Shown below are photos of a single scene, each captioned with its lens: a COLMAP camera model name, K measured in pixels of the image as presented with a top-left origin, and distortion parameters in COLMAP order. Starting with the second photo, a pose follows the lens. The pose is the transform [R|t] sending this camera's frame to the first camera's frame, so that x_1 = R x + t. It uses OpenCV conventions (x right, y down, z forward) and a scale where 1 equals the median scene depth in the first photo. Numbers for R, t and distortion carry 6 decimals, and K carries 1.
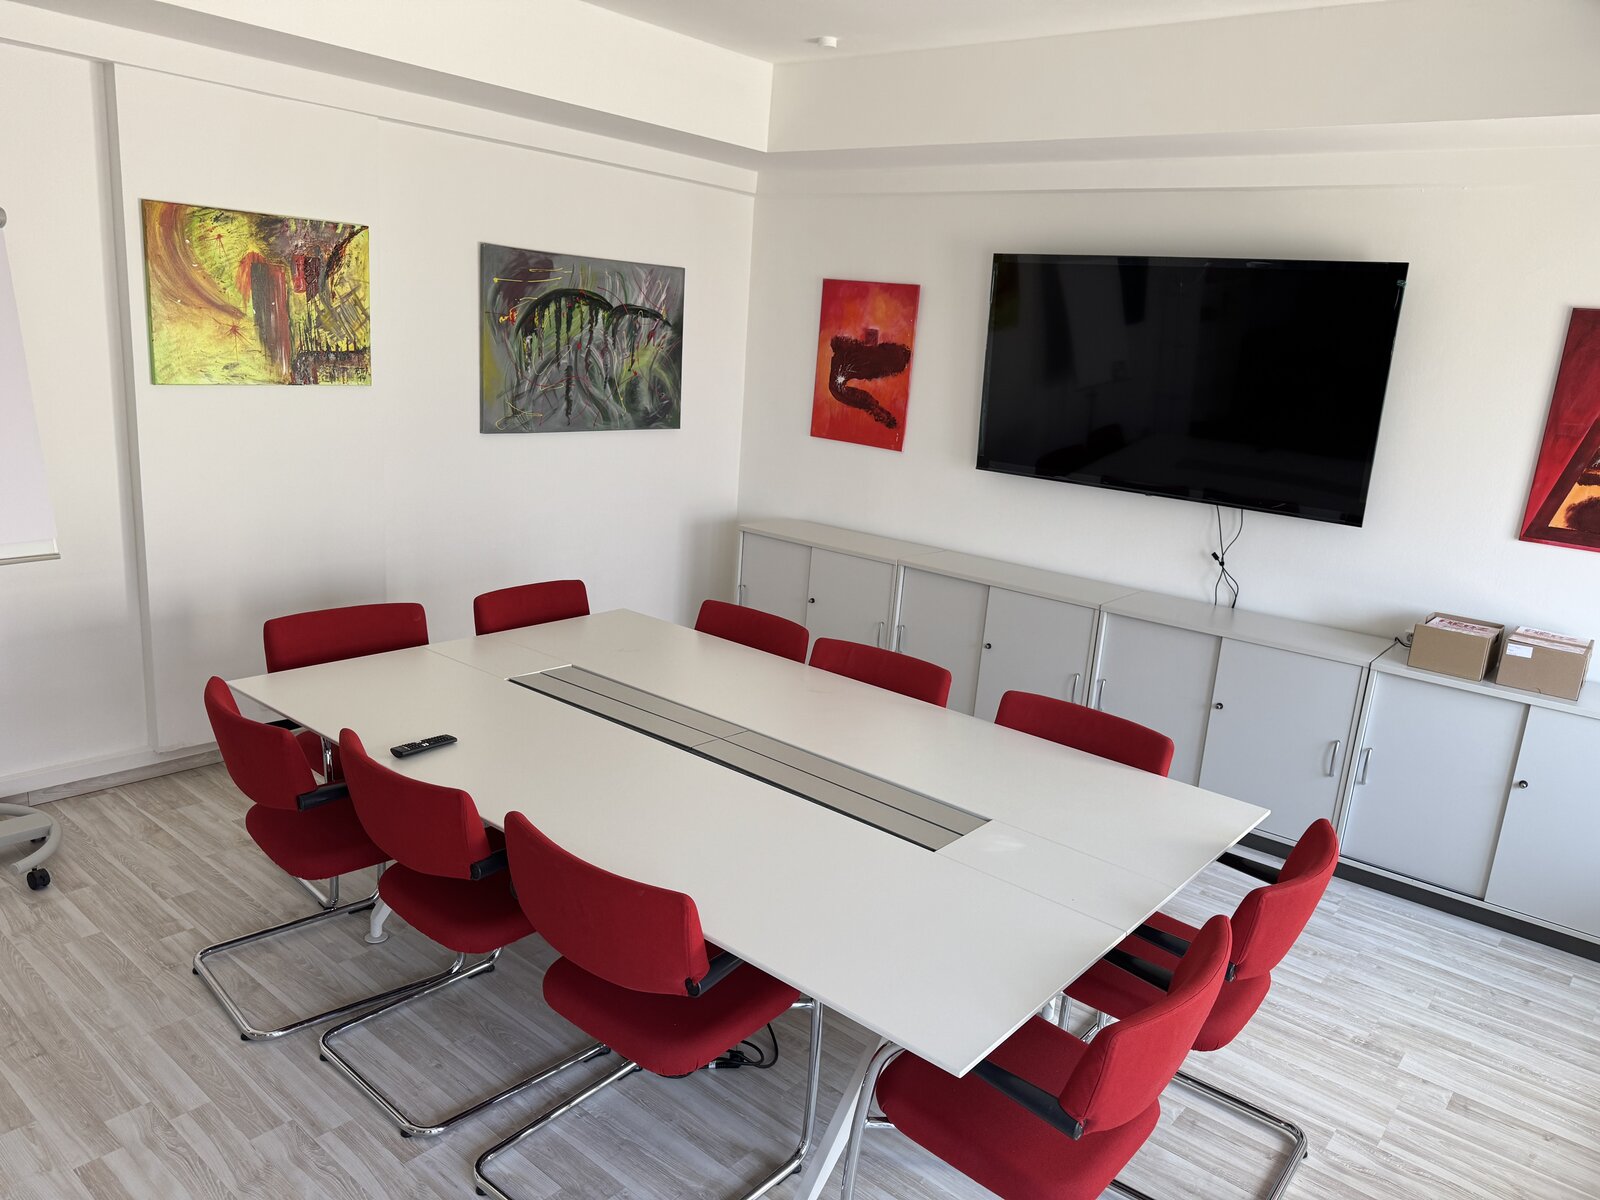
lens RADIAL K [[1107.3, 0, 797.0], [0, 1107.3, 620.6], [0, 0, 1]] dist [0.092551, -0.117125]
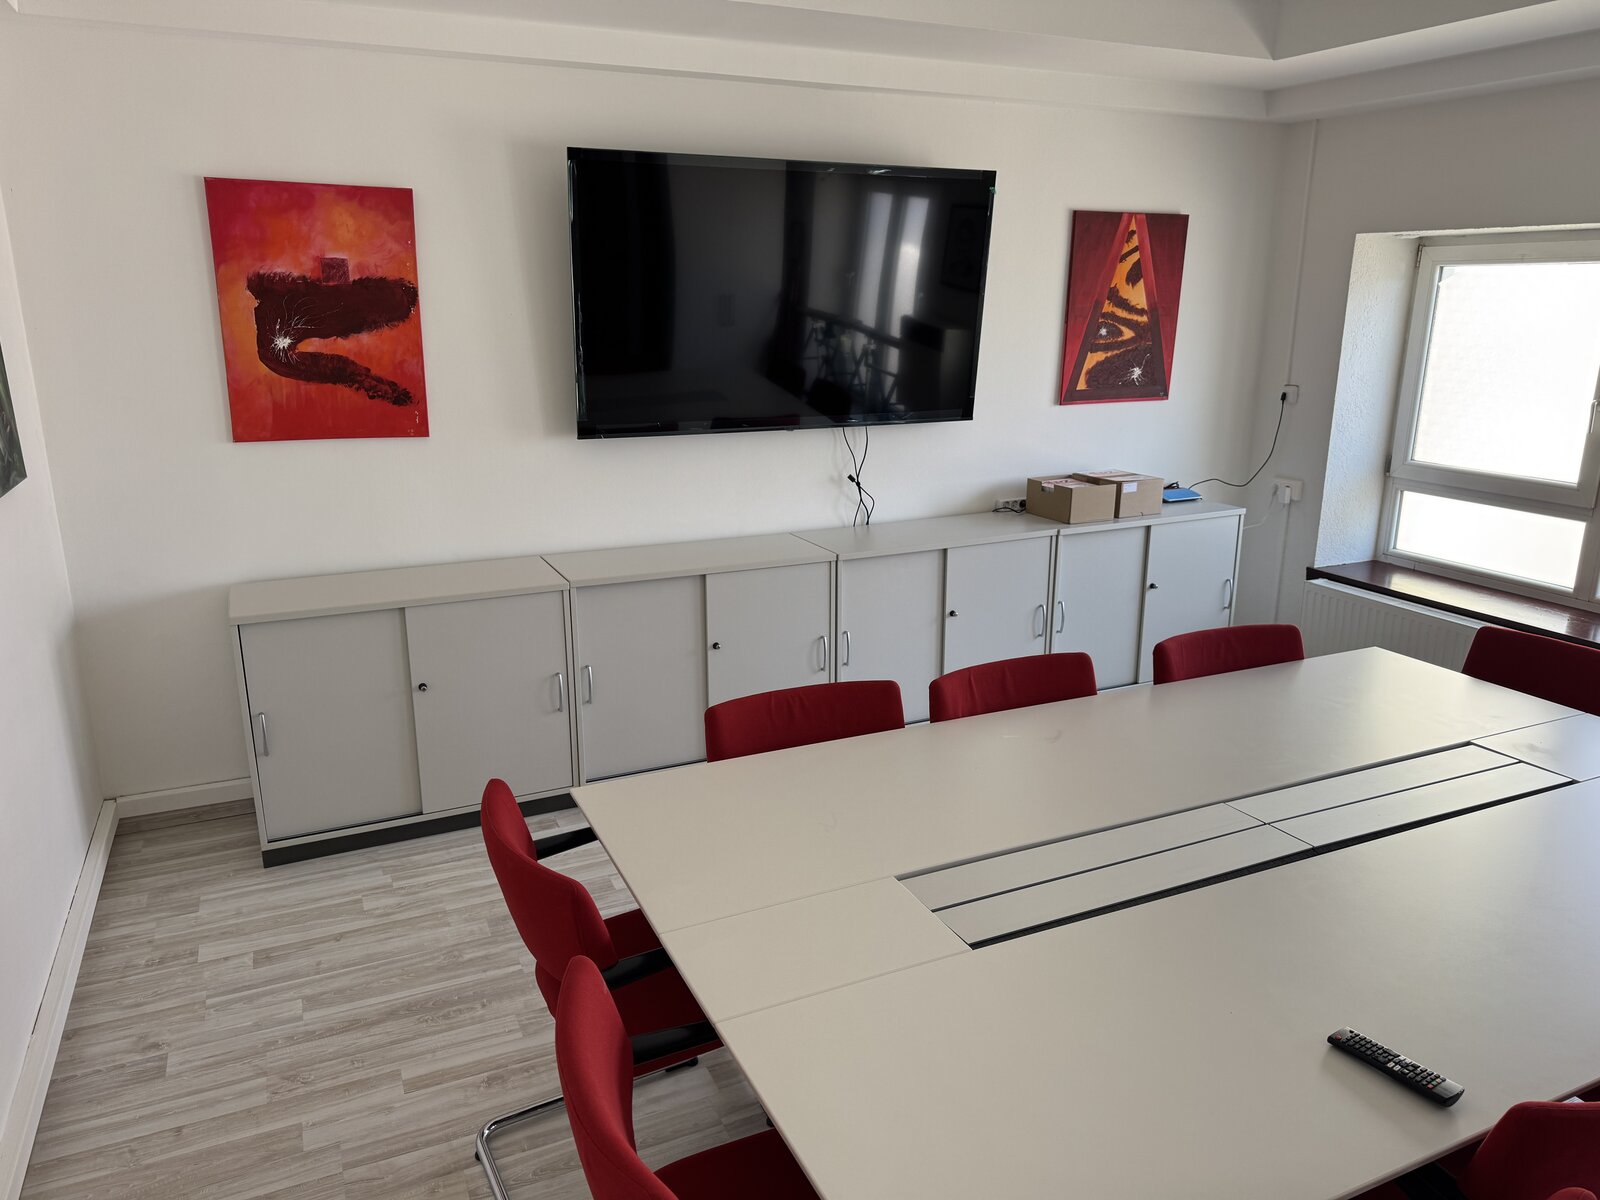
lens RADIAL K [[1106.3, 0, 757.0], [0, 1106.3, 600.1], [0, 0, 1]] dist [0.069836, -0.113491]
pose [[0.450887, -0.307126, 0.838078, -0.443047], [0.257892, 0.943718, 0.207093, -0.155451], [-0.854513, 0.122758, 0.504715, 0.523275]]
